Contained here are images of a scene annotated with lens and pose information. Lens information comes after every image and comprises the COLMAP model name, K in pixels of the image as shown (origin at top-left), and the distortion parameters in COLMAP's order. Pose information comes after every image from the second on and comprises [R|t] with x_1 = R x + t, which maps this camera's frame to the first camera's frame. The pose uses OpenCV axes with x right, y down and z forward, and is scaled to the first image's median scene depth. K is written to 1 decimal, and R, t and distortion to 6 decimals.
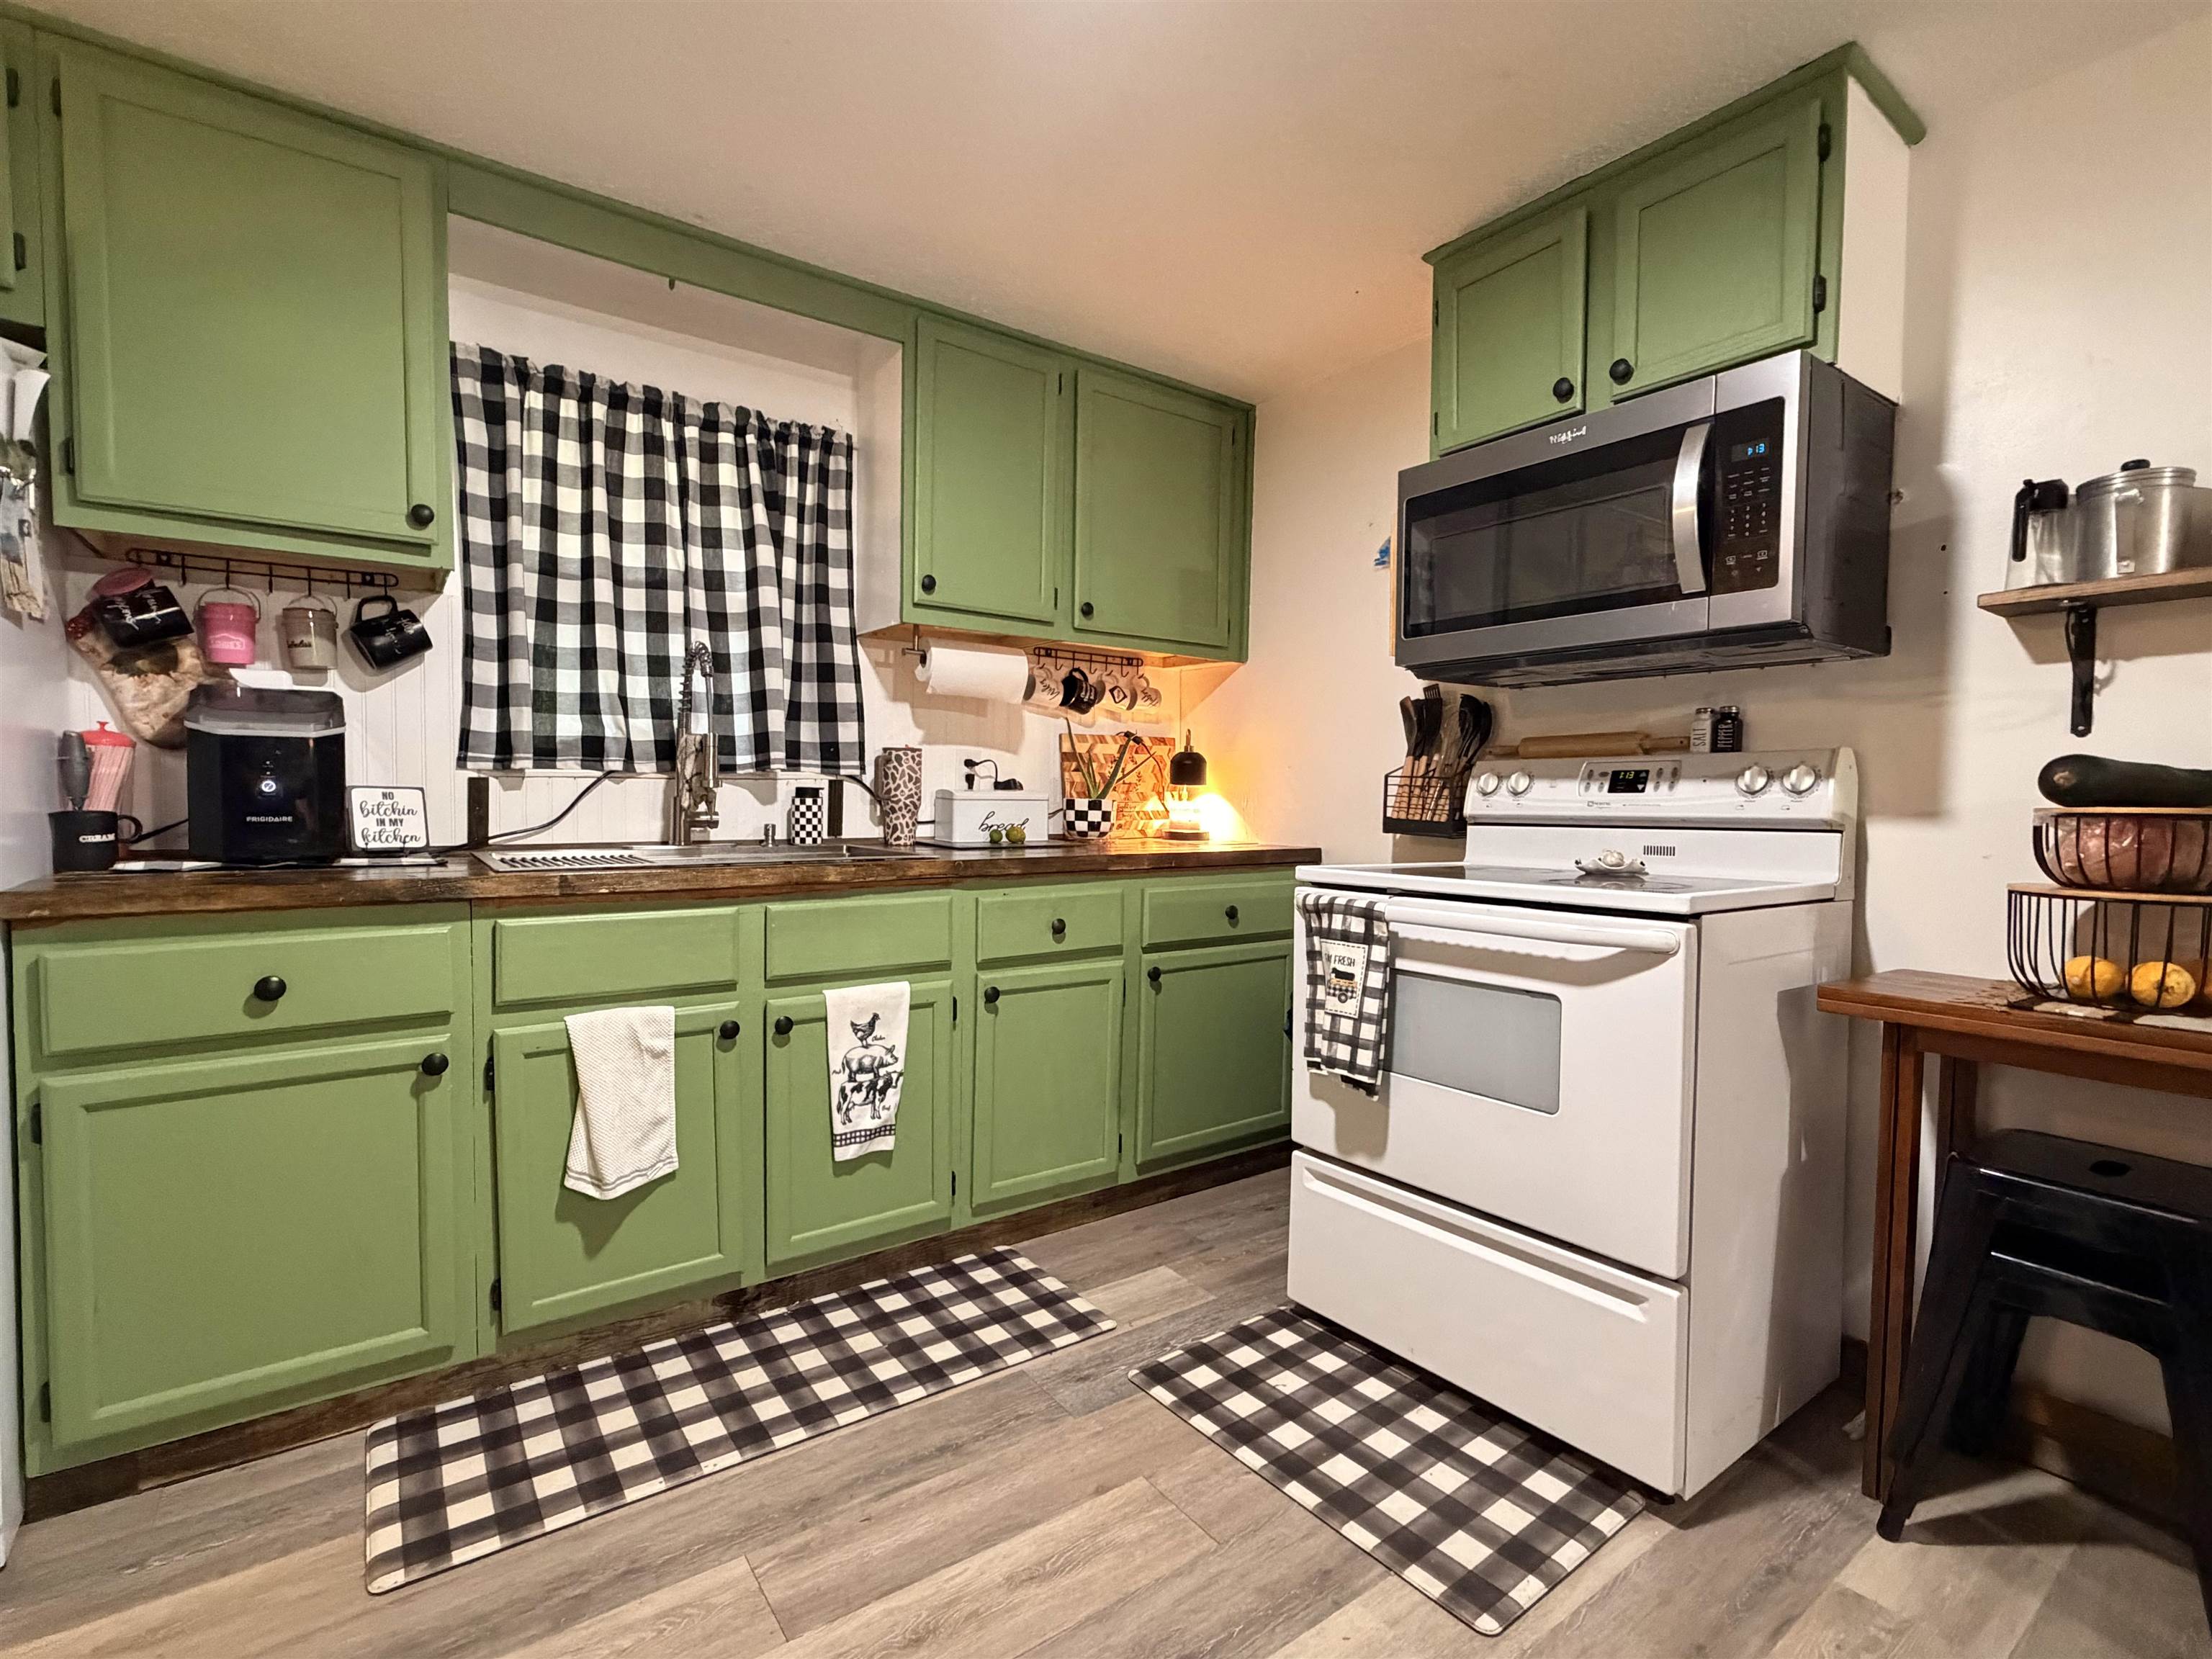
lens RADIAL K [[1024.4, 0, 1104.0], [0, 1024.4, 836.2], [0, 0, 1]] dist [-0.014368, 0.006538]
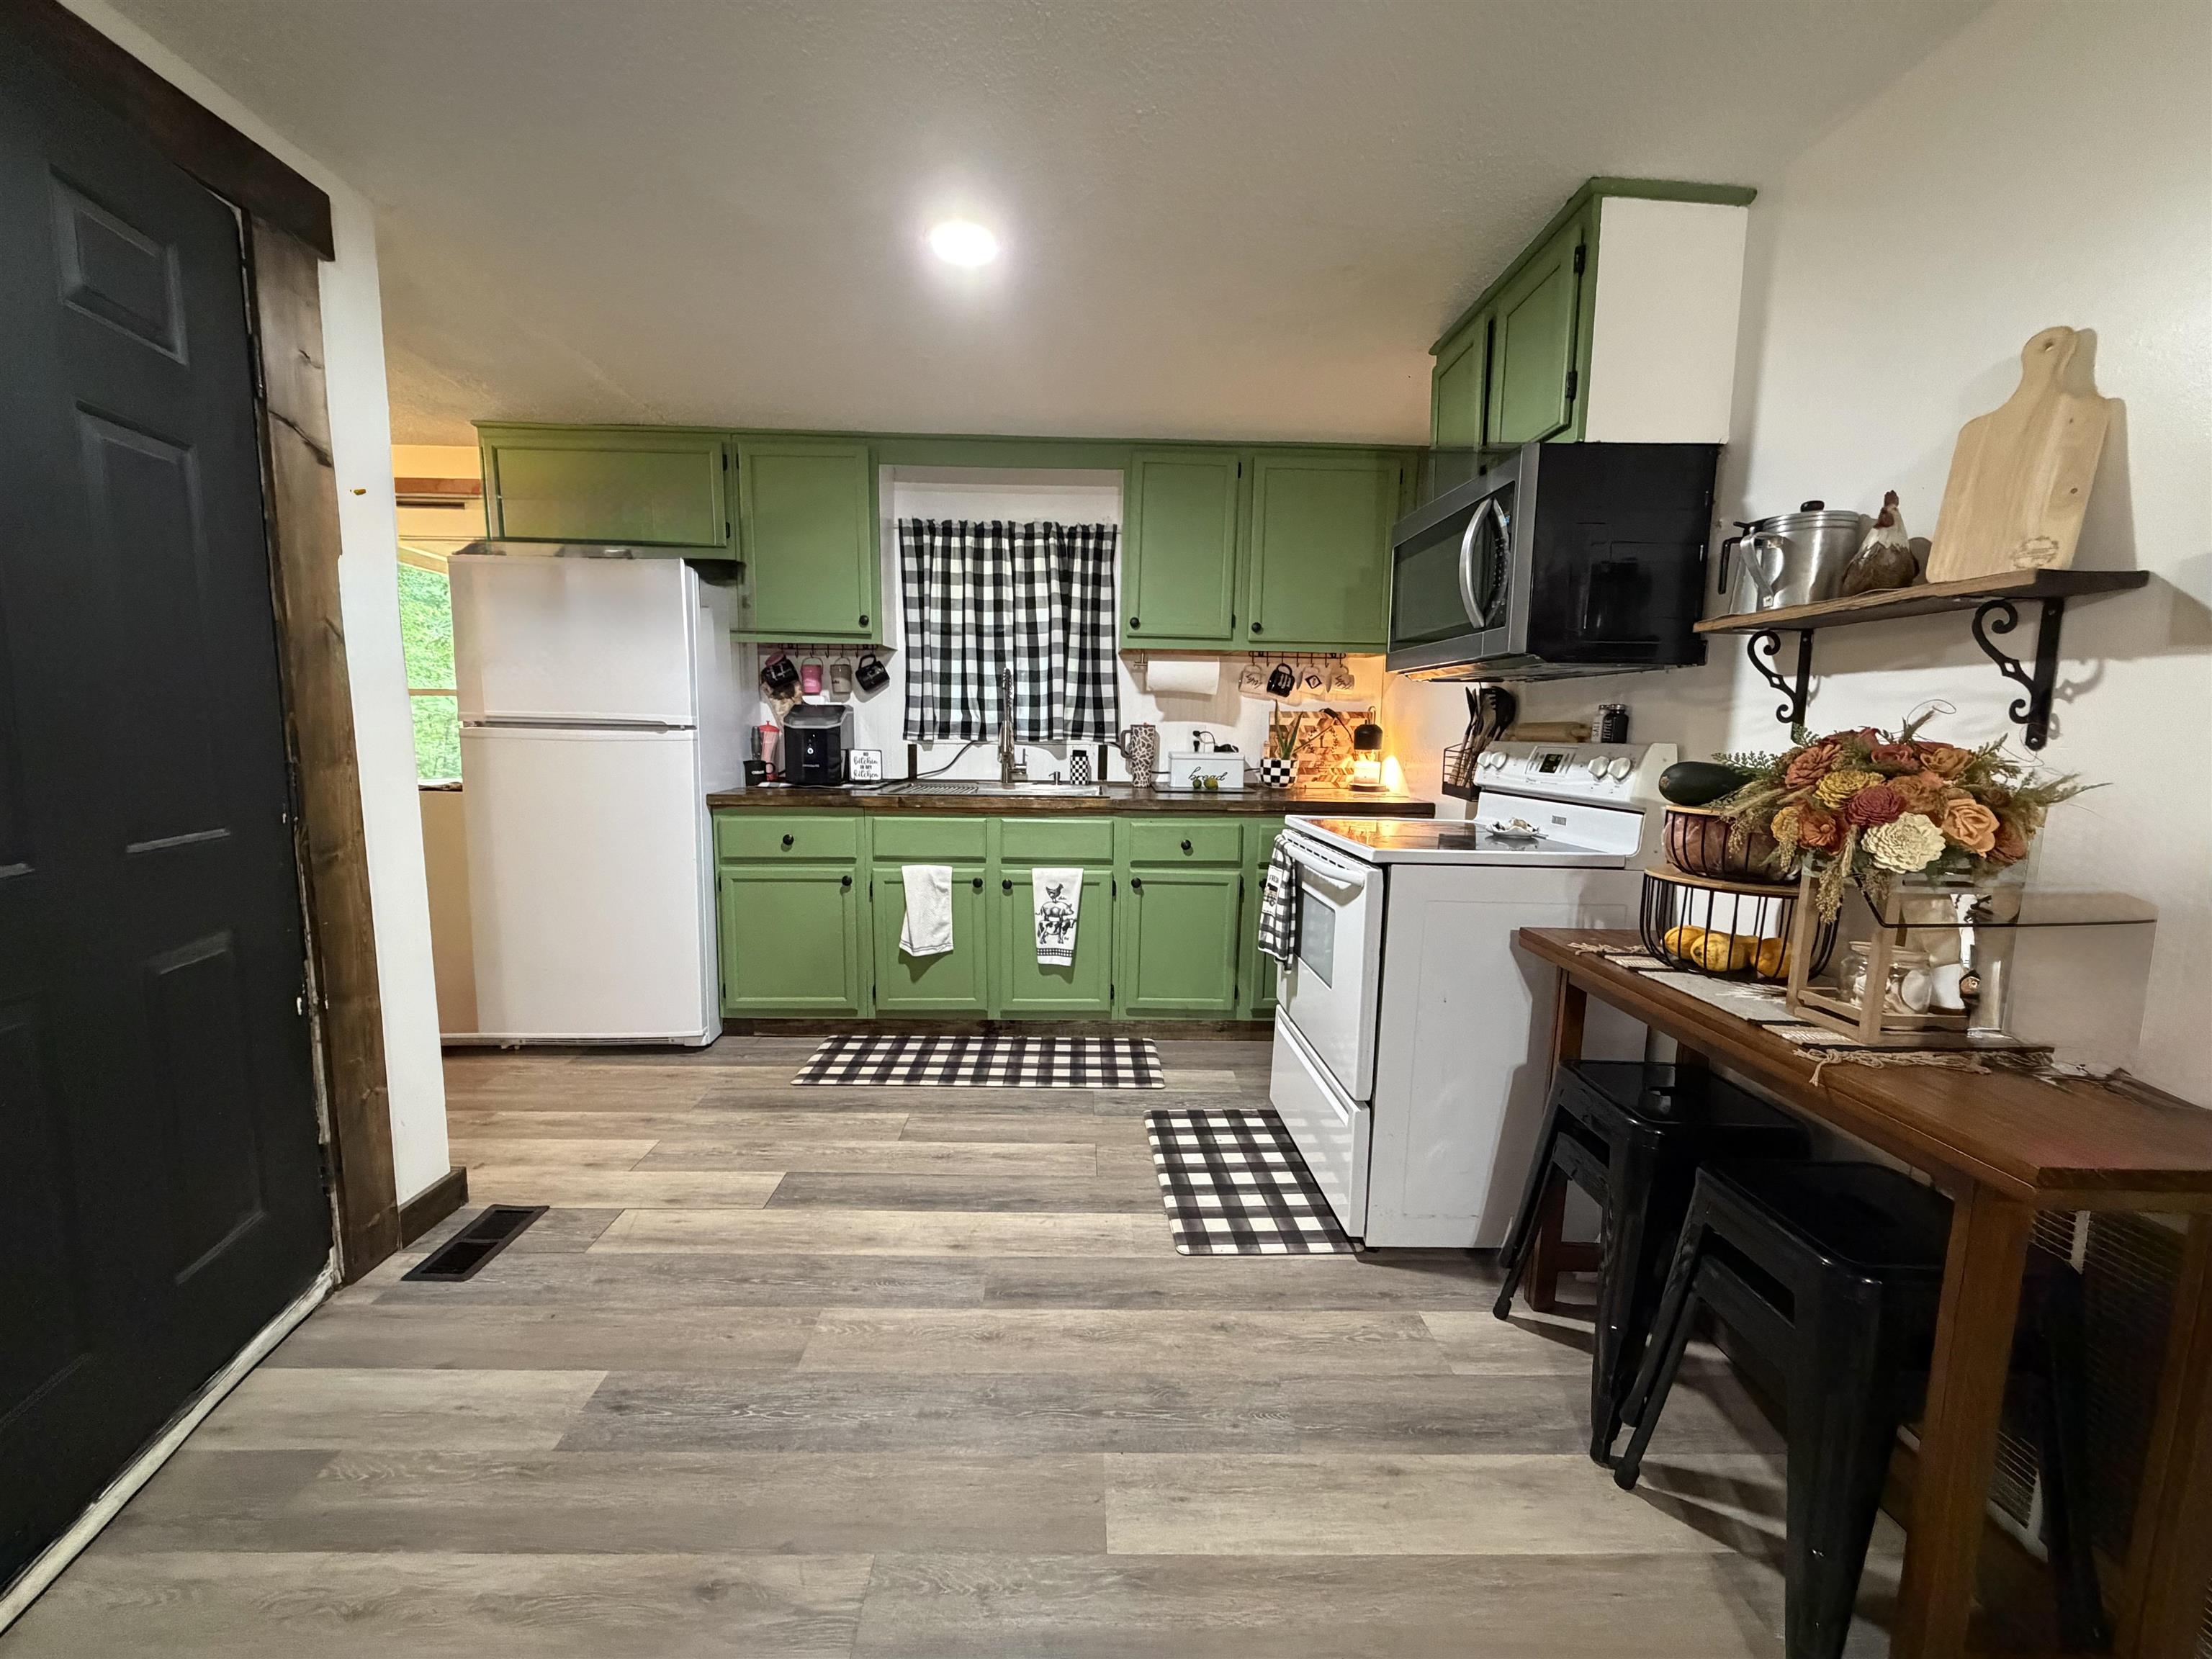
lens RADIAL K [[889.0, 0, 1106.0], [0, 889.0, 829.5], [0, 0, 1]] dist [-0.000185, -0.000371]
pose [[0.818991, 0.070894, -0.569411, 0.683884], [-0.029039, 0.996188, 0.082262, -0.046584], [0.573072, -0.050837, 0.817927, -0.189592]]
